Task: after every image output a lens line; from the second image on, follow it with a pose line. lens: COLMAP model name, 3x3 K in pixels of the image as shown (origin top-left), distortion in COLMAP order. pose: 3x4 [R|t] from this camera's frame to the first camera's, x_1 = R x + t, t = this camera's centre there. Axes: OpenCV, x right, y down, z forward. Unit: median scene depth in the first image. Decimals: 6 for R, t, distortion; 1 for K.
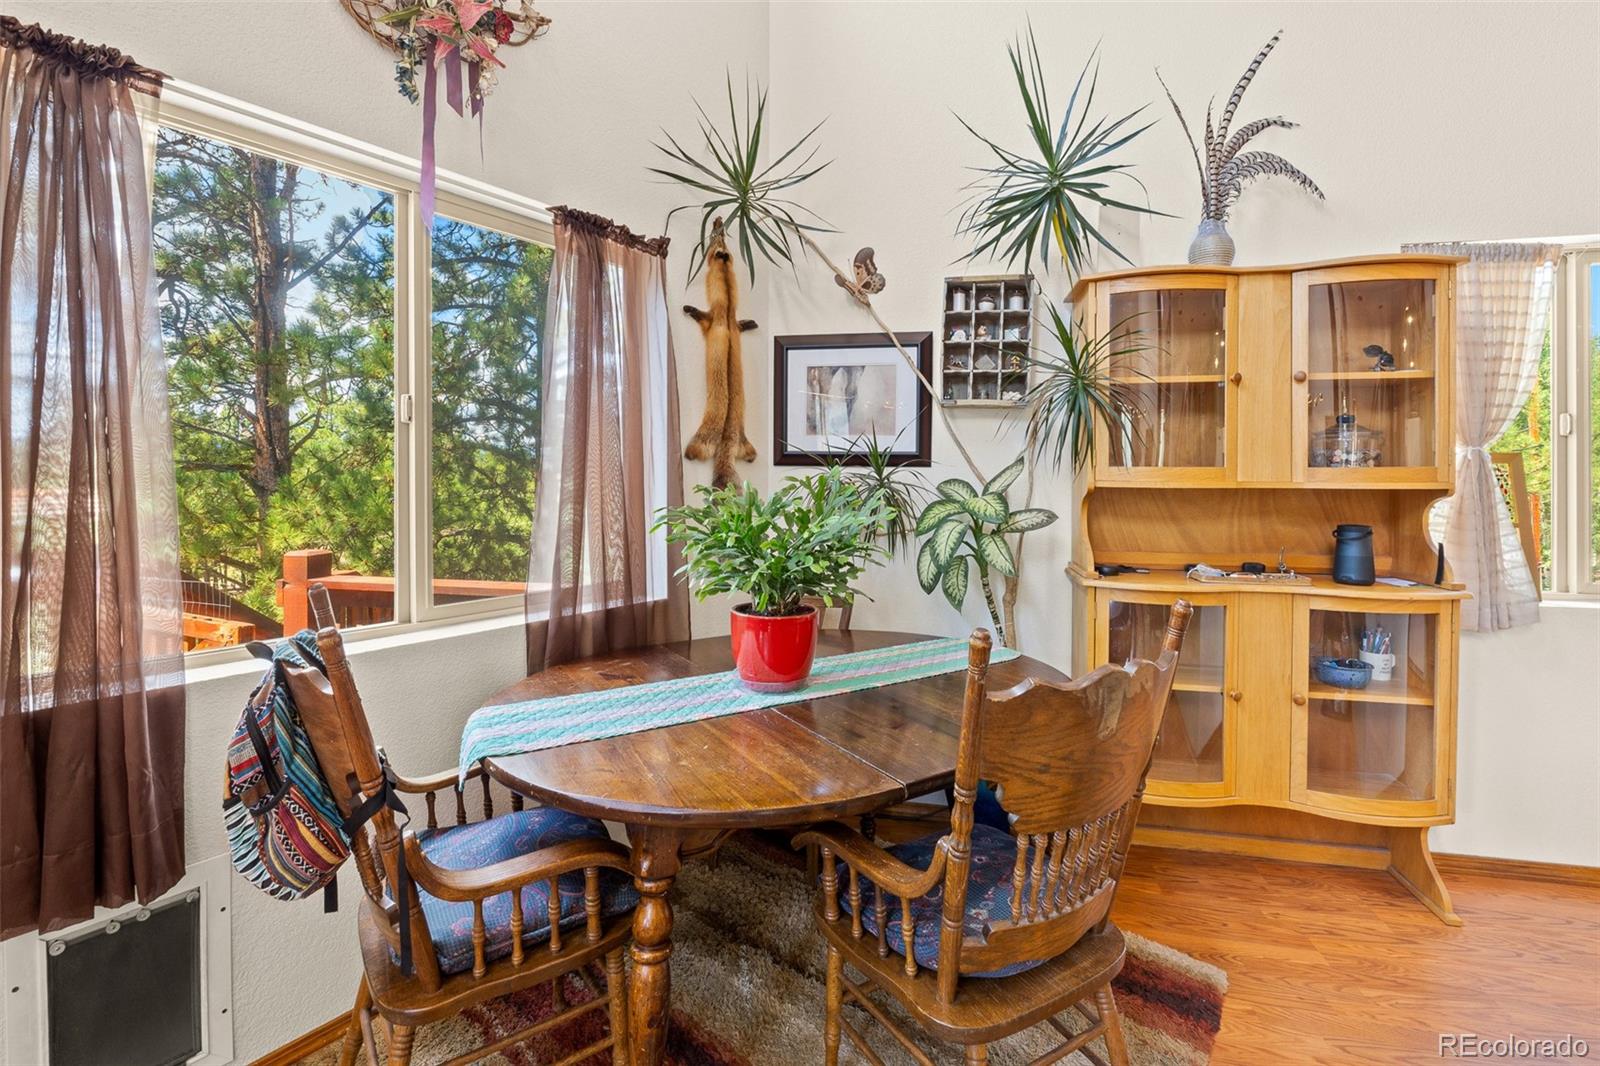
lens RADIAL K [[685.5, 0, 776.3], [0, 685.5, 494.1], [0, 0, 1]] dist [-0.002979, 0.000333]
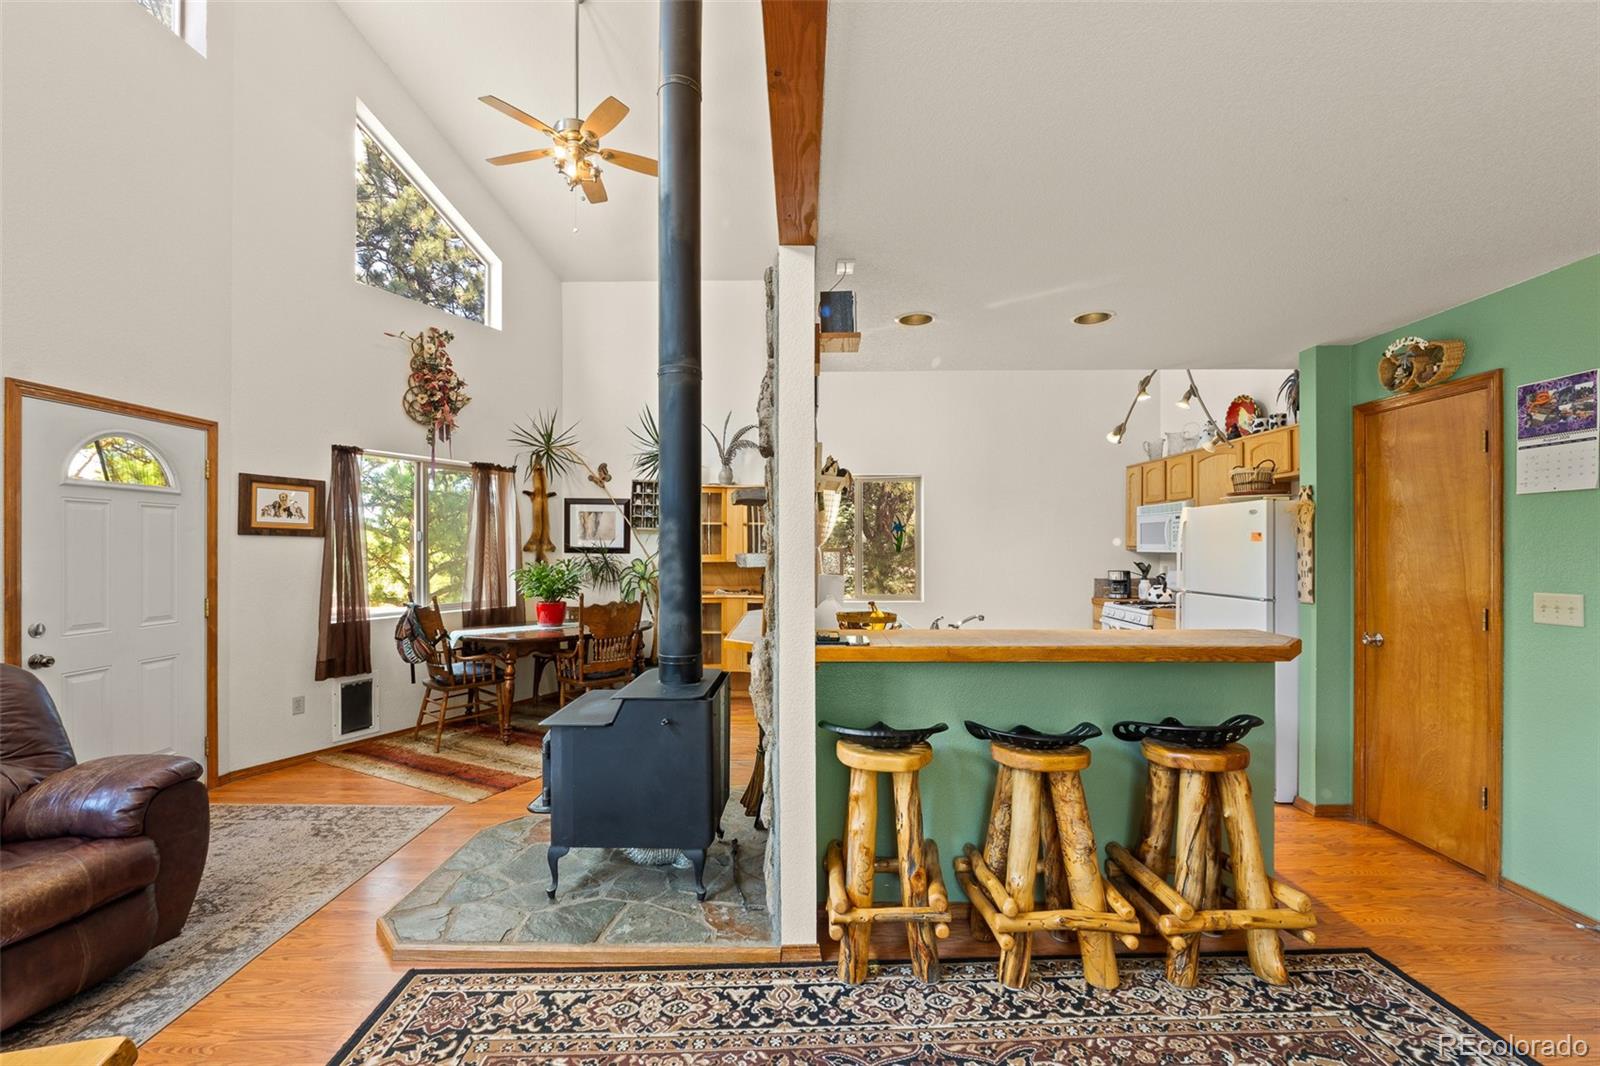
lens RADIAL K [[685.5, 0, 785.5], [0, 685.5, 551.6], [0, 0, 1]] dist [-0.002979, 0.000333]
pose [[0.978405, -0.001492, 0.206690, 0.278892], [0.005307, 0.999826, -0.017908, 0.000420], [-0.206627, 0.018618, 0.978243, -1.602370]]
